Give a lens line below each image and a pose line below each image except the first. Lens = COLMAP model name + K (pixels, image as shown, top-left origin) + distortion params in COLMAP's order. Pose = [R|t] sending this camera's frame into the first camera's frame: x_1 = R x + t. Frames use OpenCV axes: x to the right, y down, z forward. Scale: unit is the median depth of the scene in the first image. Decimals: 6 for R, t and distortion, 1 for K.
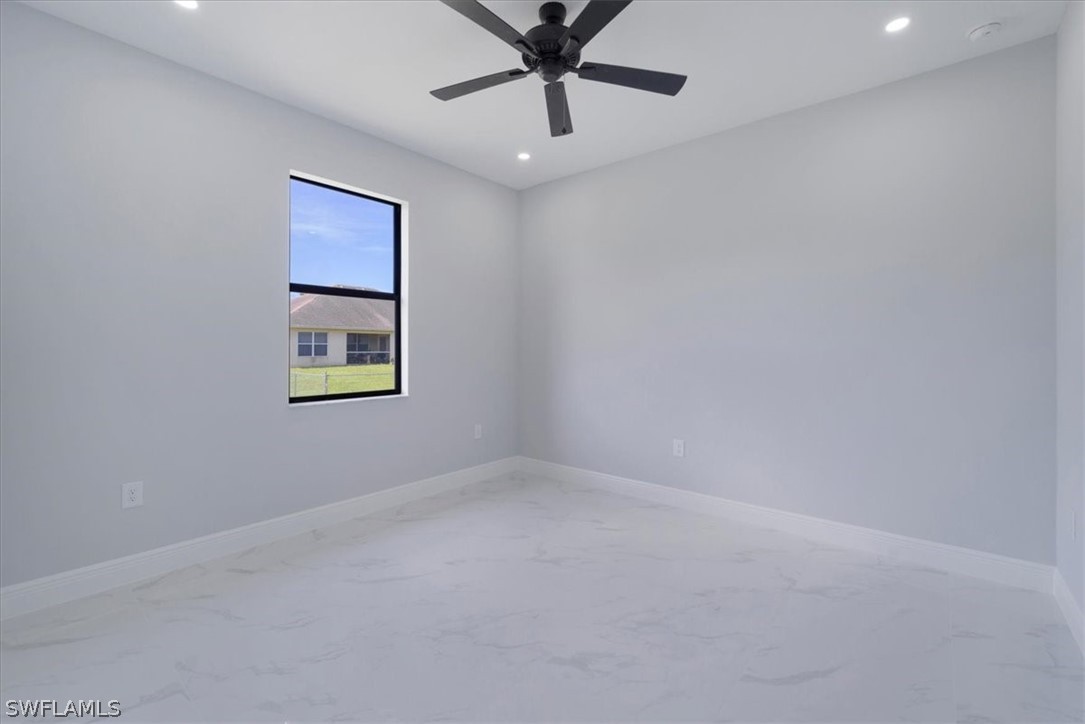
lens RADIAL K [[442.7, 0, 546.0], [0, 442.7, 348.6], [0, 0, 1]] dist [-0.000863, -0.000162]
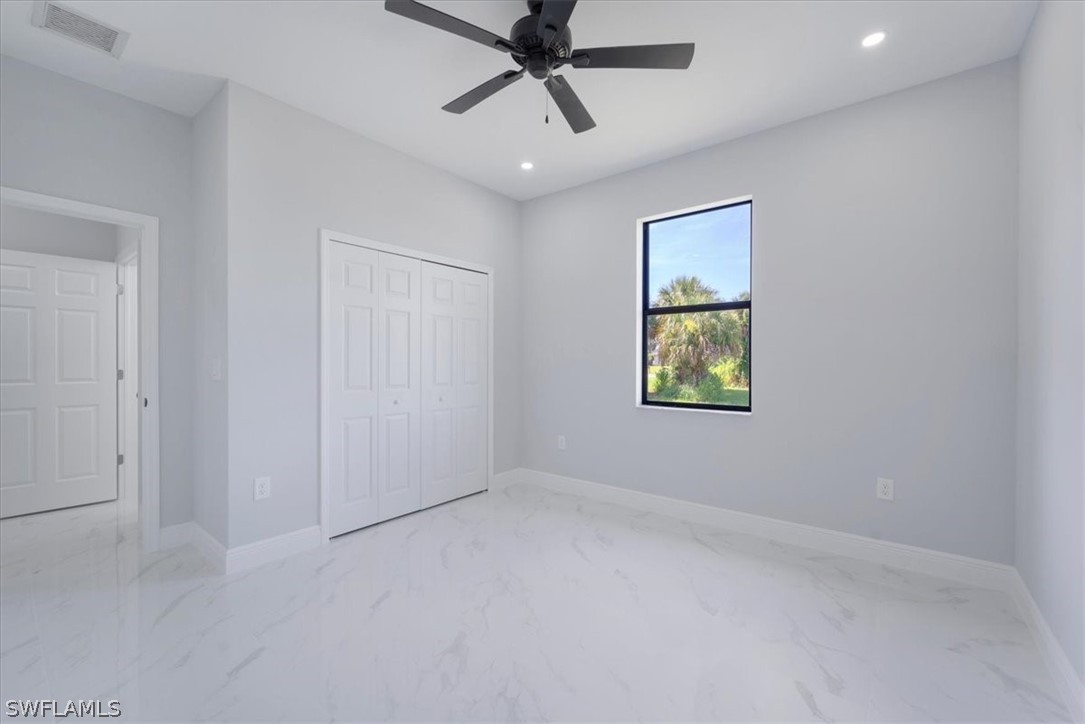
lens RADIAL K [[439.8, 0, 543.3], [0, 439.8, 366.8], [0, 0, 1]] dist [-0.000955, -0.000103]
pose [[0.045181, 0.012636, -0.998899, 0.780874], [0.000929, 0.999919, 0.012691, 0.000239], [0.998978, -0.001502, 0.045165, 0.787268]]
